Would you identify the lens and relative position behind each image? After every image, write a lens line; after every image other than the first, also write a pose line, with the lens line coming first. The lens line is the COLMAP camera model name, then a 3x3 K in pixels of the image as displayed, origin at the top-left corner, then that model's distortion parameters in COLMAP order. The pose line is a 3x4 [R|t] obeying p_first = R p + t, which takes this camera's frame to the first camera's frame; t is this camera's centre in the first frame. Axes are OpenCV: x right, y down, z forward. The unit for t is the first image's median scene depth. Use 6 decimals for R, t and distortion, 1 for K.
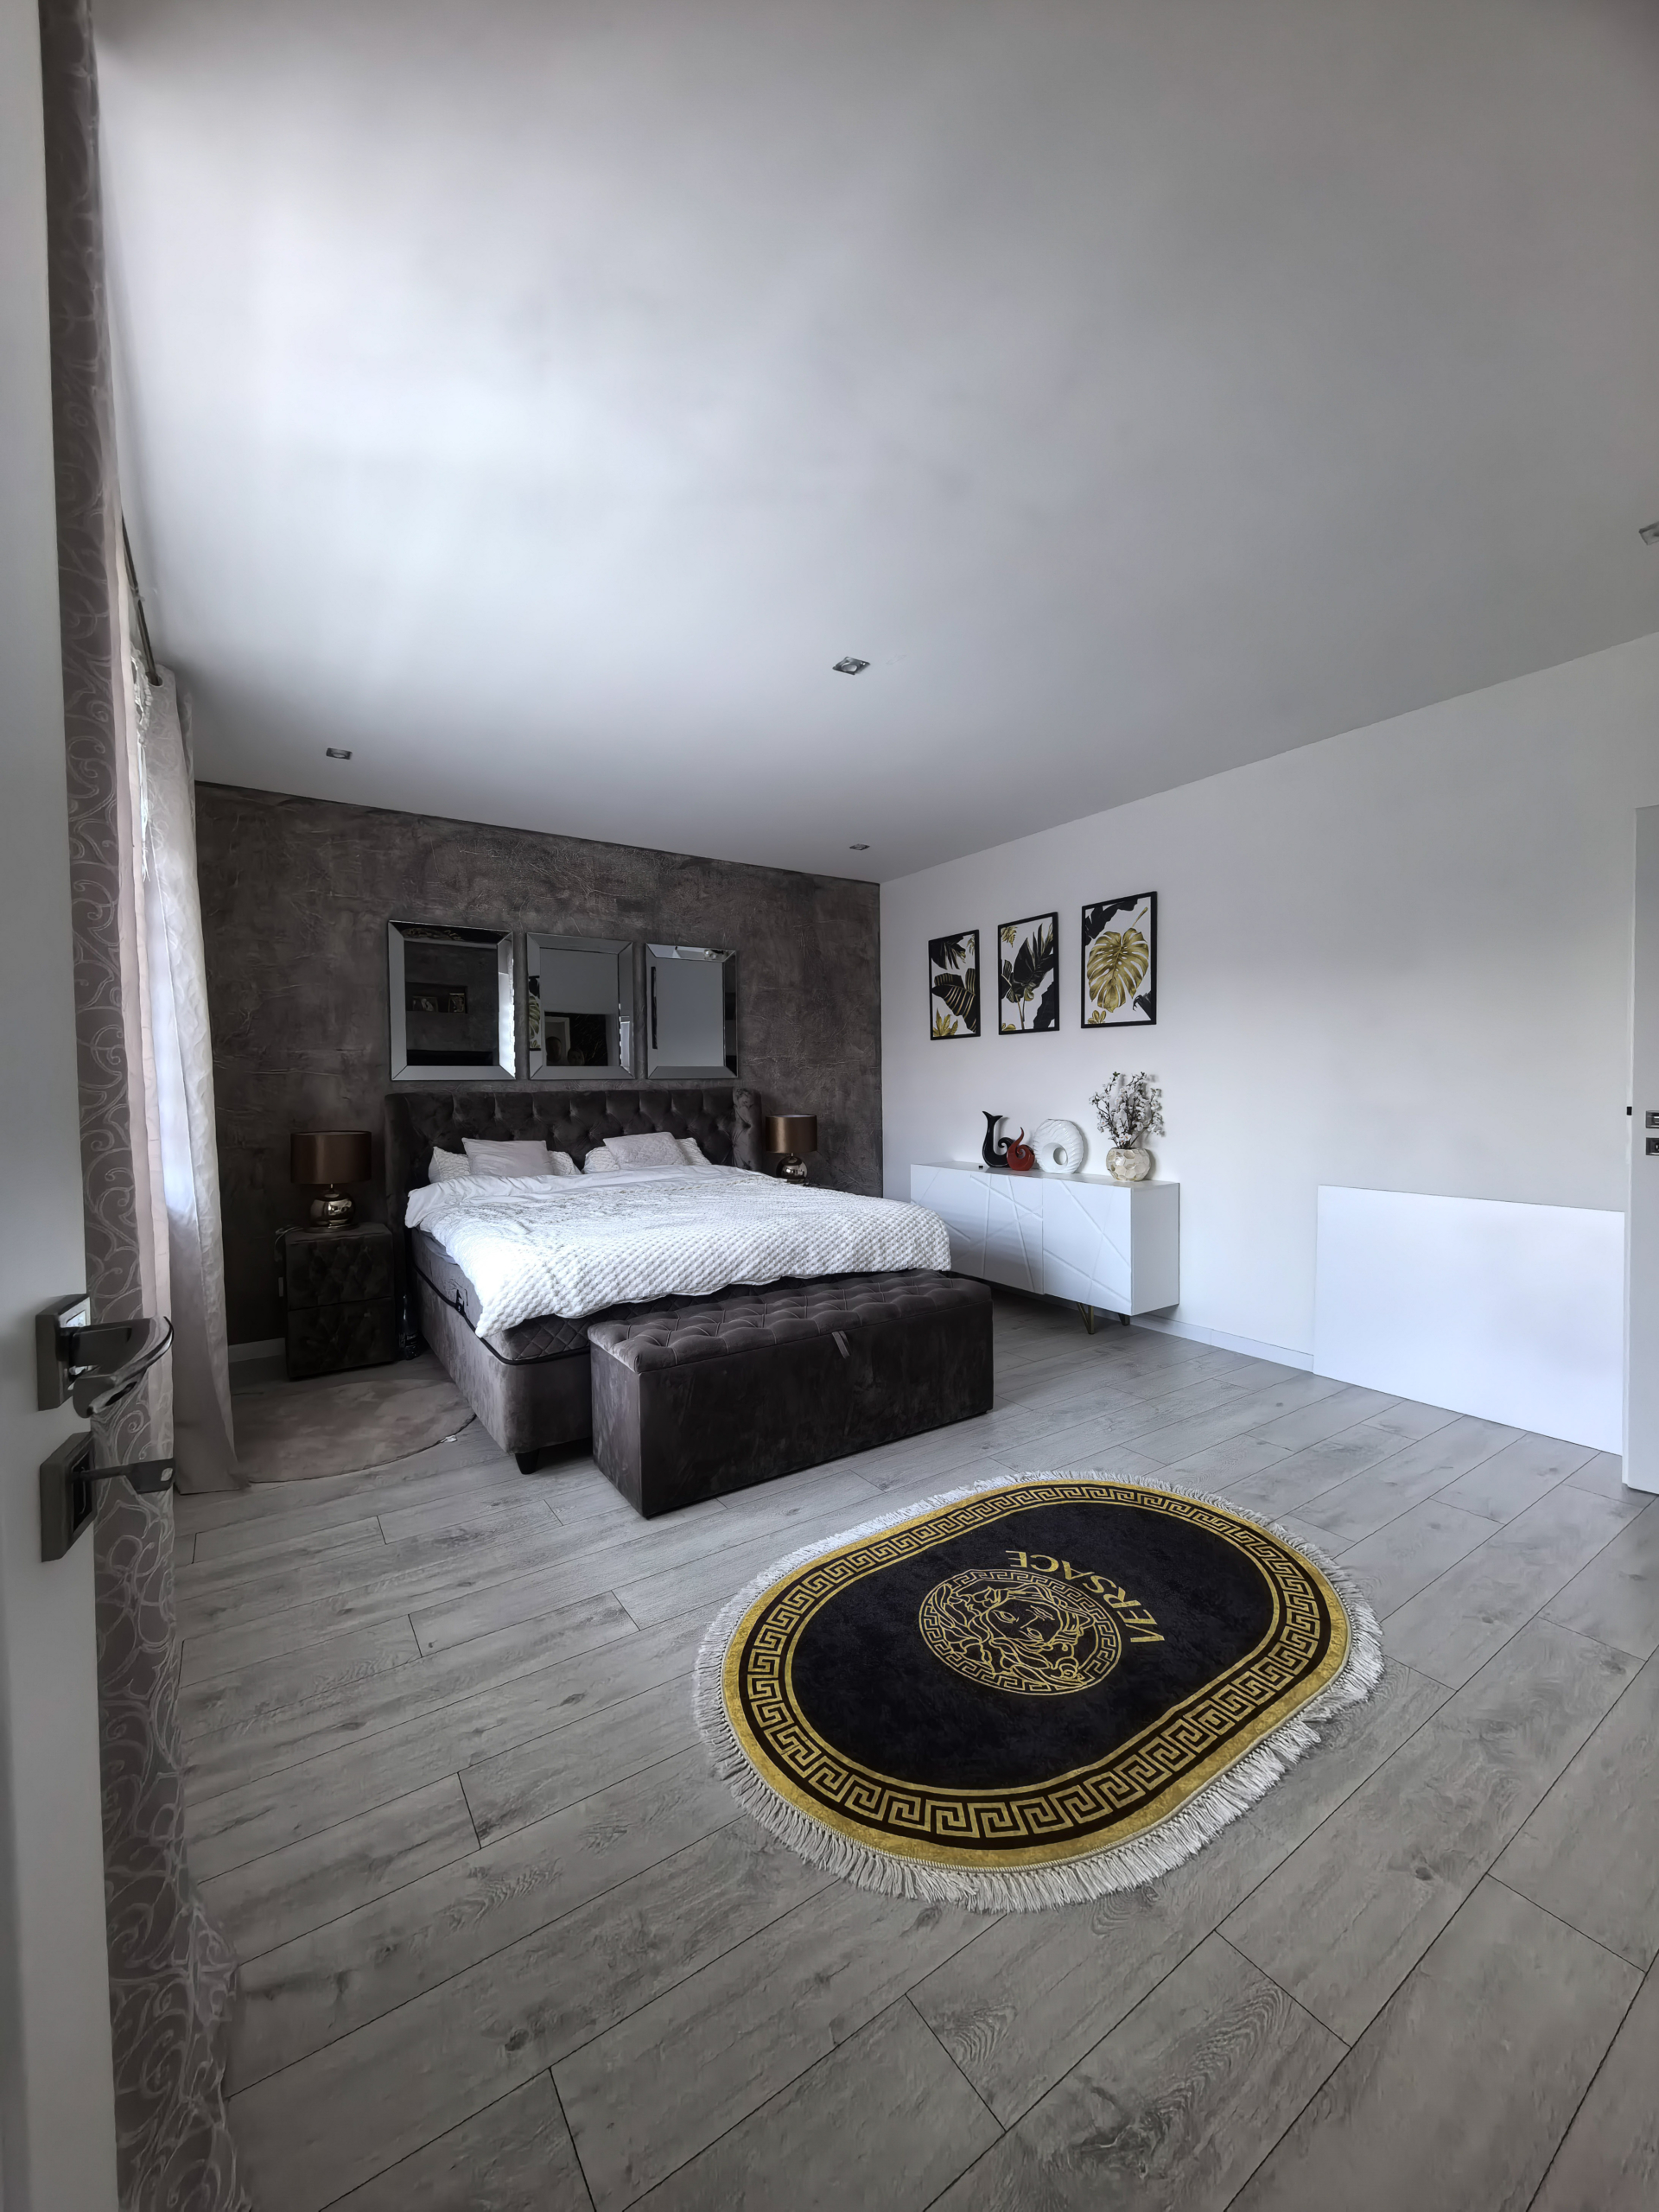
lens RADIAL K [[862.1, 0, 829.5], [0, 862.1, 1106.0], [0, 0, 1]] dist [-0.000959, -0.000445]
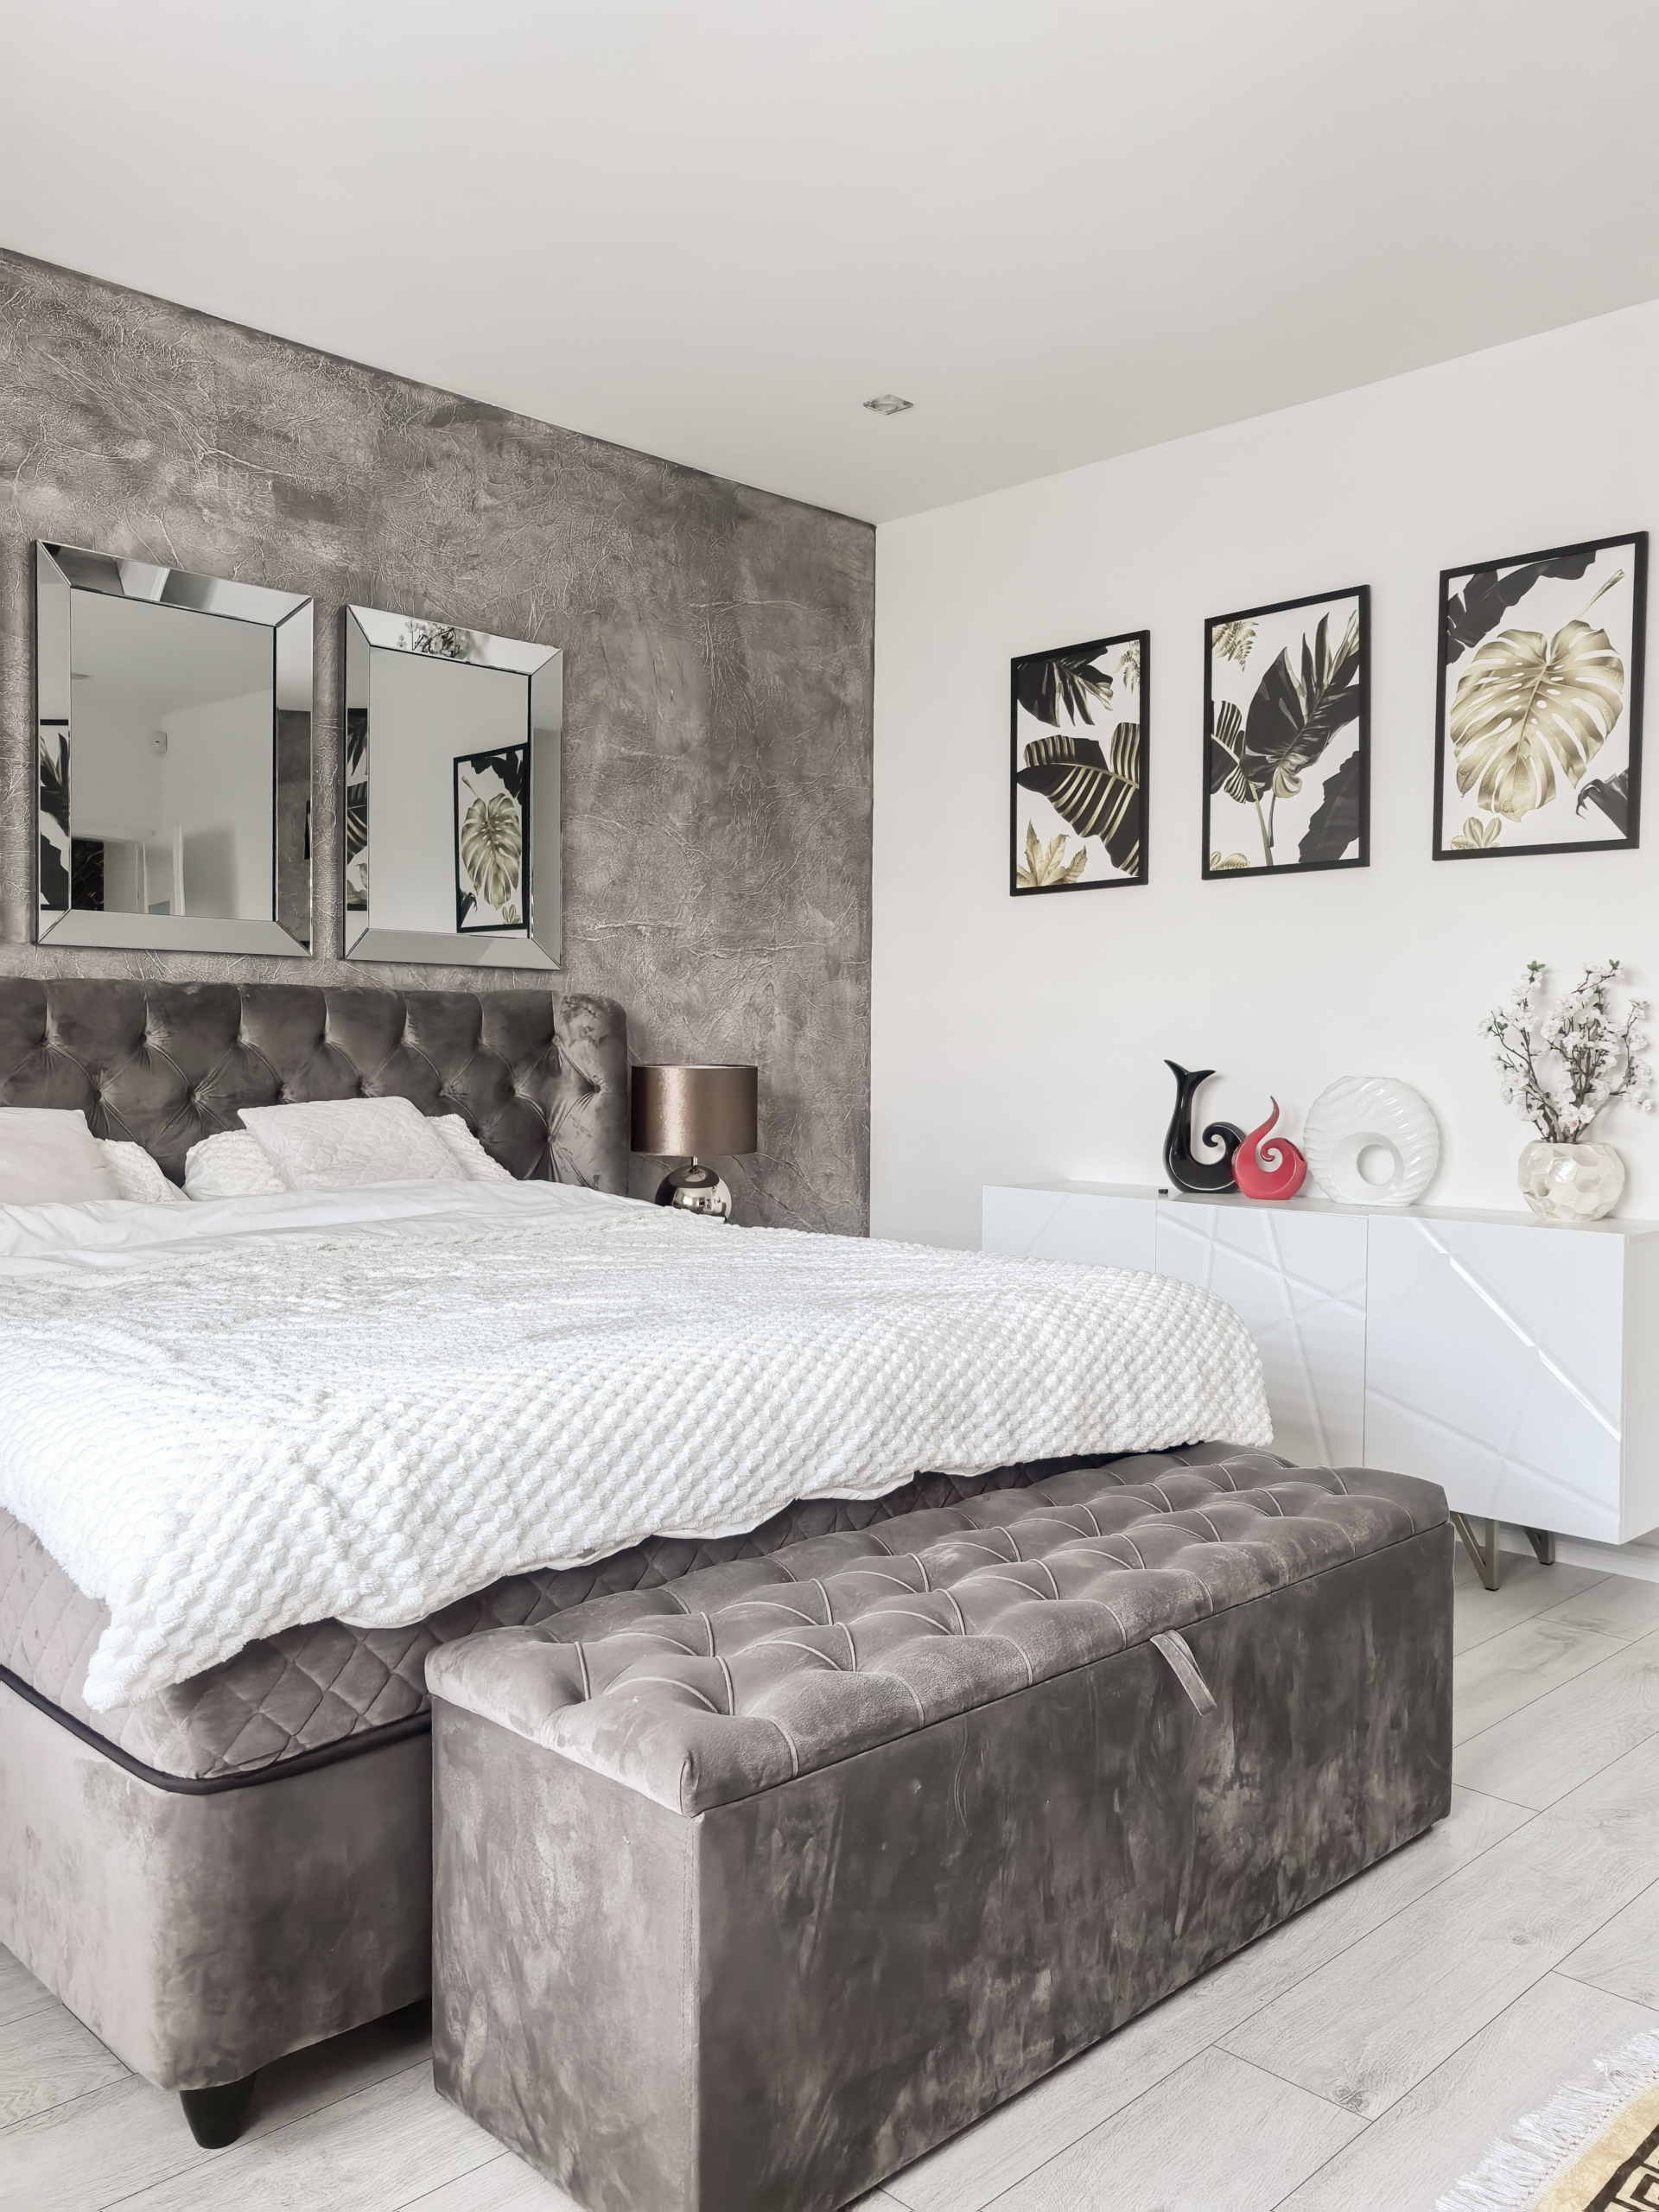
lens RADIAL K [[1753.1, 0, 807.9], [0, 1753.1, 1103.6], [0, 0, 1]] dist [0.000234, 0.019655]
pose [[0.984378, 0.013995, 0.175511, -0.150307], [-0.013959, 0.999902, -0.001440, 0.032507], [-0.175514, -0.001033, 0.984476, 0.202339]]
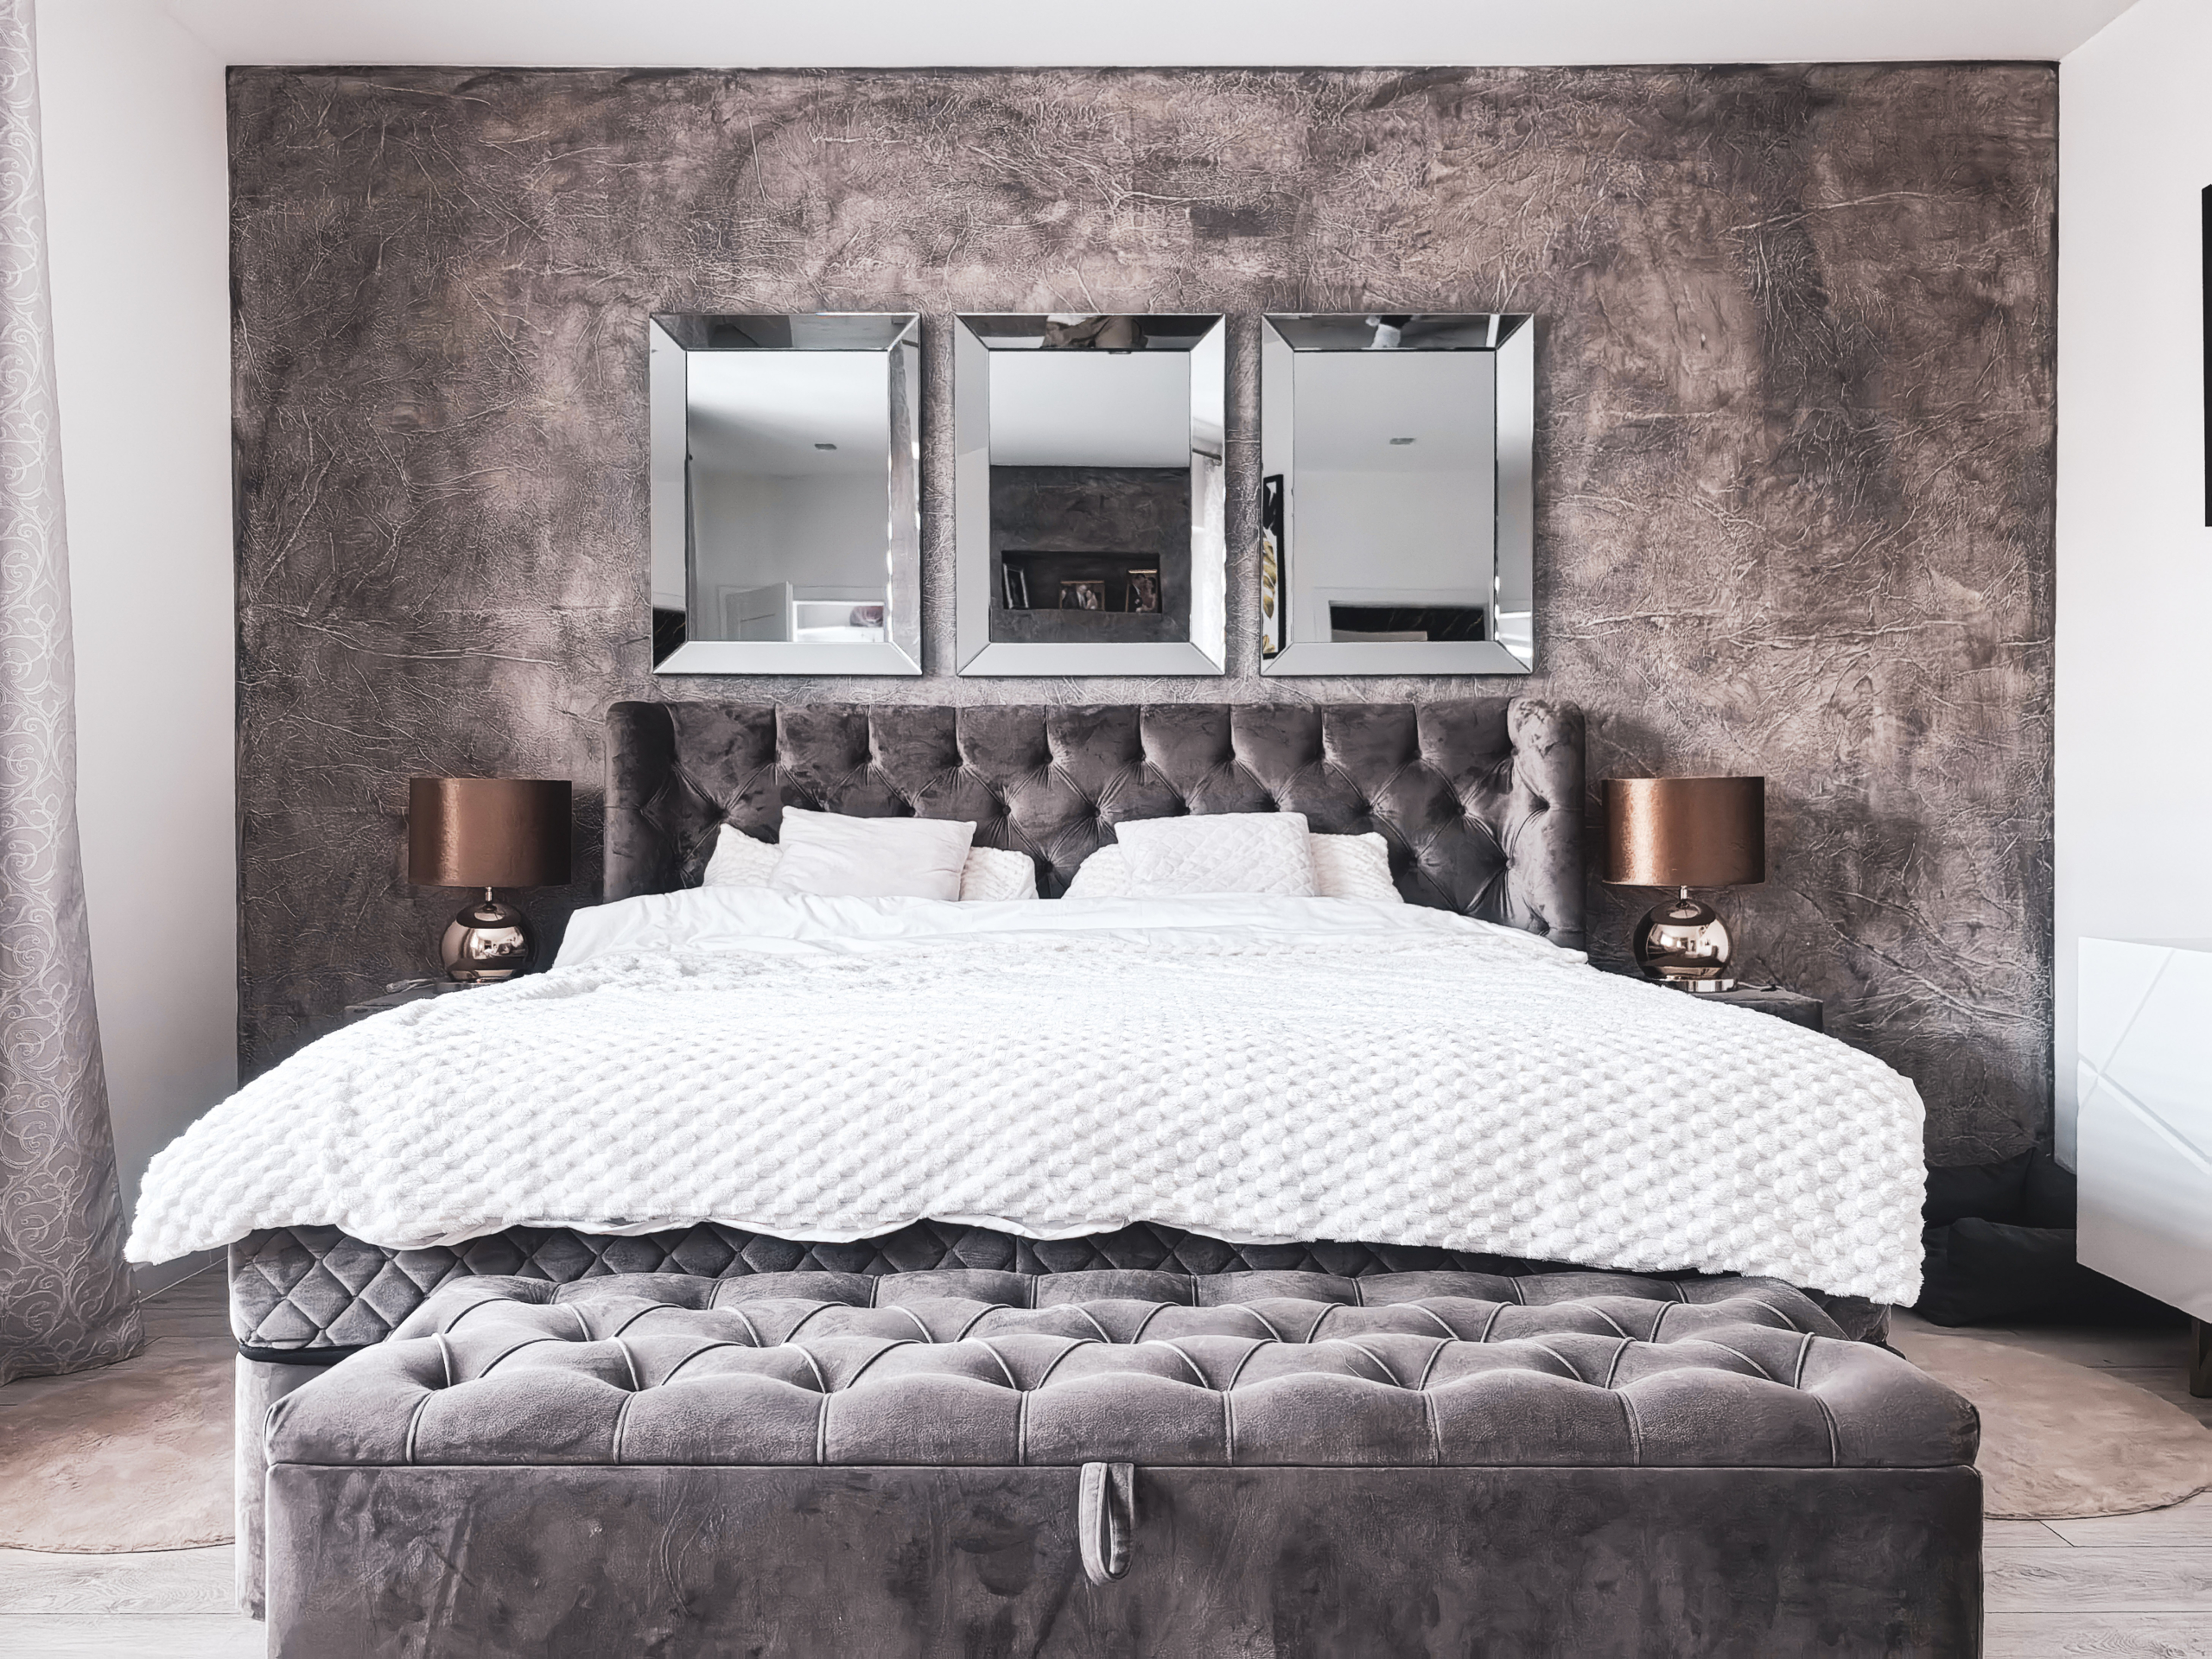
lens RADIAL K [[1753.1, 0, 1090.9], [0, 1753.1, 832.2], [0, 0, 1]] dist [0.000234, 0.019655]
pose [[0.822486, 0.012657, -0.568645, 0.170683], [-0.024524, 0.999612, -0.013222, 0.051873], [0.568257, 0.024820, 0.822477, 0.343127]]
